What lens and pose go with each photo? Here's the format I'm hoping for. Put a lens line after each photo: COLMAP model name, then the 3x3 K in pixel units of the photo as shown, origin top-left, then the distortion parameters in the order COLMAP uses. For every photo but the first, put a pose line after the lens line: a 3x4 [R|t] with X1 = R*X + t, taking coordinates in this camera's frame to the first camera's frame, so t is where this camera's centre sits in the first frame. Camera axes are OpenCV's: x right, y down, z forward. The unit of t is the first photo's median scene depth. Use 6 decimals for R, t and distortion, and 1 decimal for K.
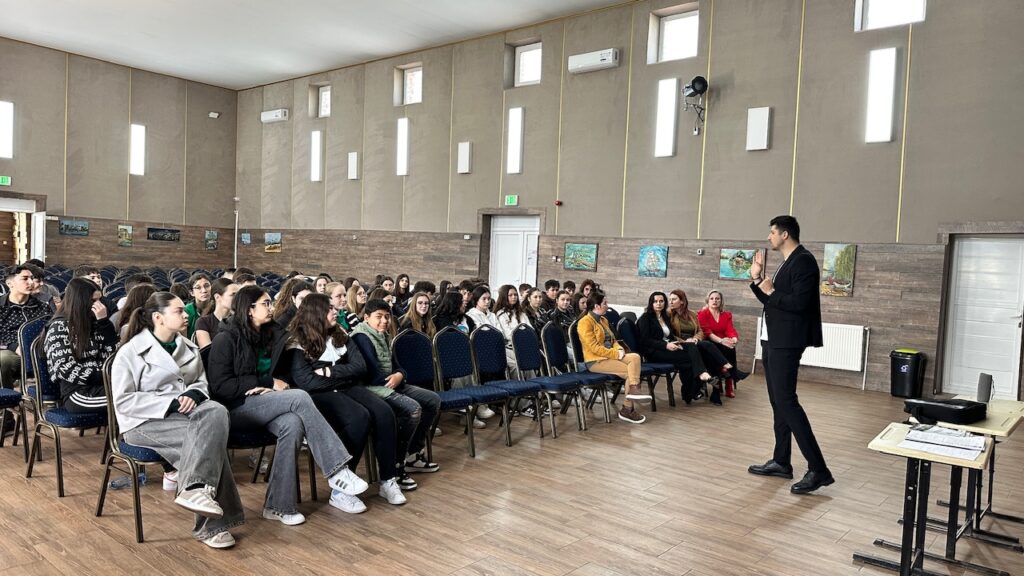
lens RADIAL K [[727.9, 0, 513.9], [0, 727.9, 294.7], [0, 0, 1]] dist [0.082690, -0.042484]
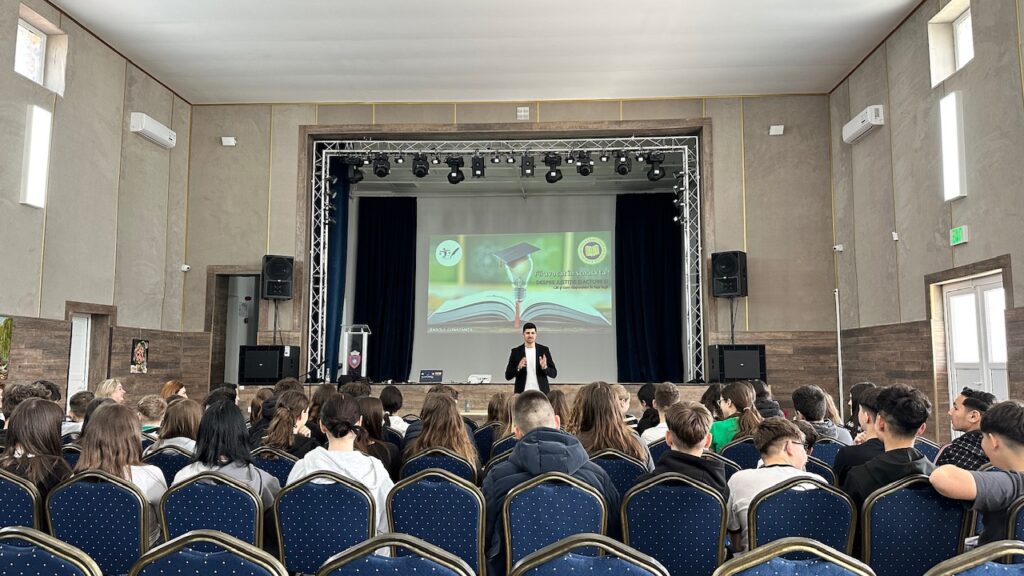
lens RADIAL K [[727.9, 0, 515.4], [0, 727.9, 287.2], [0, 0, 1]] dist [0.082690, -0.042484]
pose [[-0.606735, 0.039987, 0.793897, -0.417695], [0.003004, 0.998842, -0.048014, -0.043493], [-0.794898, -0.026747, -0.606153, 0.769813]]
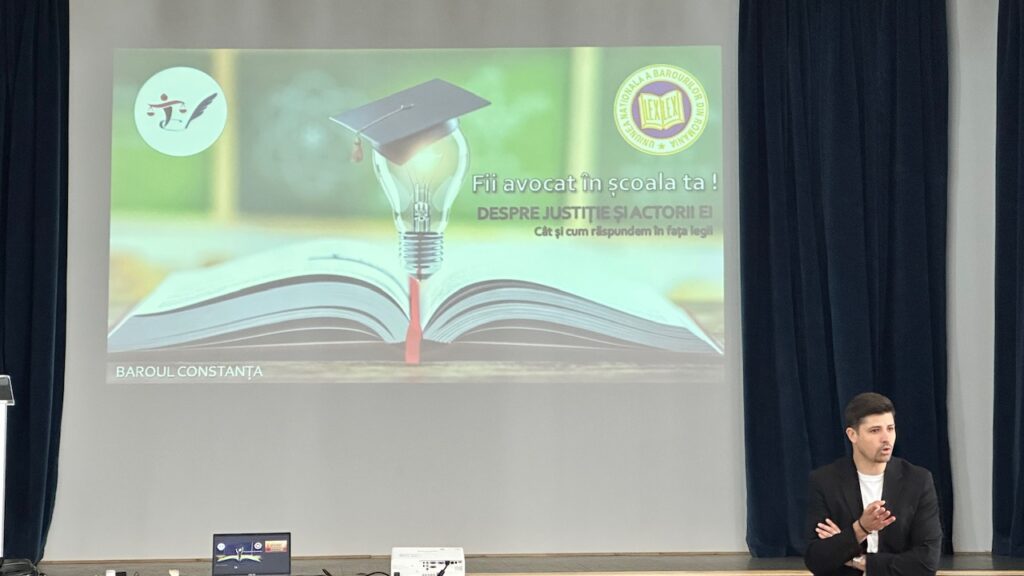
lens RADIAL K [[2336.2, 0, 512.9], [0, 2336.2, 289.5], [0, 0, 1]] dist [0.110225, 0.000000]
pose [[-0.709220, 0.007782, 0.704944, -0.299876], [0.002018, 0.999957, -0.009009, -0.063086], [-0.704984, -0.004967, -0.709206, 0.829614]]
